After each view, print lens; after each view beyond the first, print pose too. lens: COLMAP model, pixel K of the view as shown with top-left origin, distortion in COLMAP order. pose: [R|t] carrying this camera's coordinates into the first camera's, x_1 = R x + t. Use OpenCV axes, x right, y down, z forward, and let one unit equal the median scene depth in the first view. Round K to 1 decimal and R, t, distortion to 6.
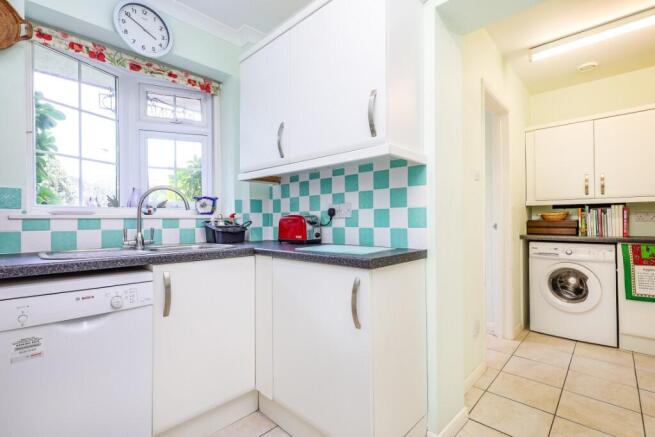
lens RADIAL K [[306.4, 0, 323.1], [0, 306.4, 218.8], [0, 0, 1]] dist [0.001348, -0.000272]
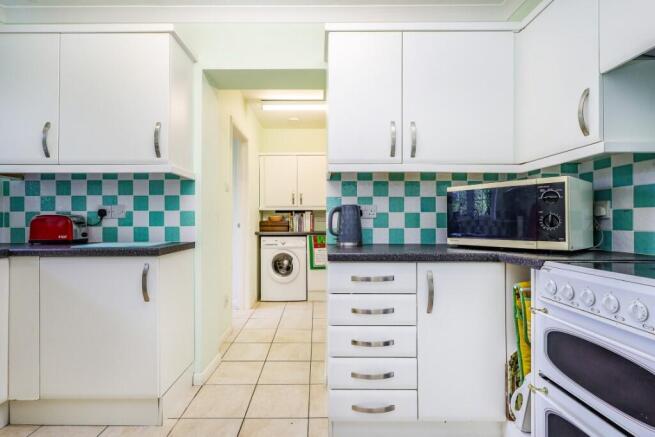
lens RADIAL K [[306.4, 0, 323.1], [0, 306.4, 218.8], [0, 0, 1]] dist [0.001348, -0.000272]
pose [[0.707736, 0.007726, 0.706435, -0.171302], [-0.005900, 0.999970, -0.005025, 0.000305], [-0.706452, -0.000612, 0.707760, -0.287705]]
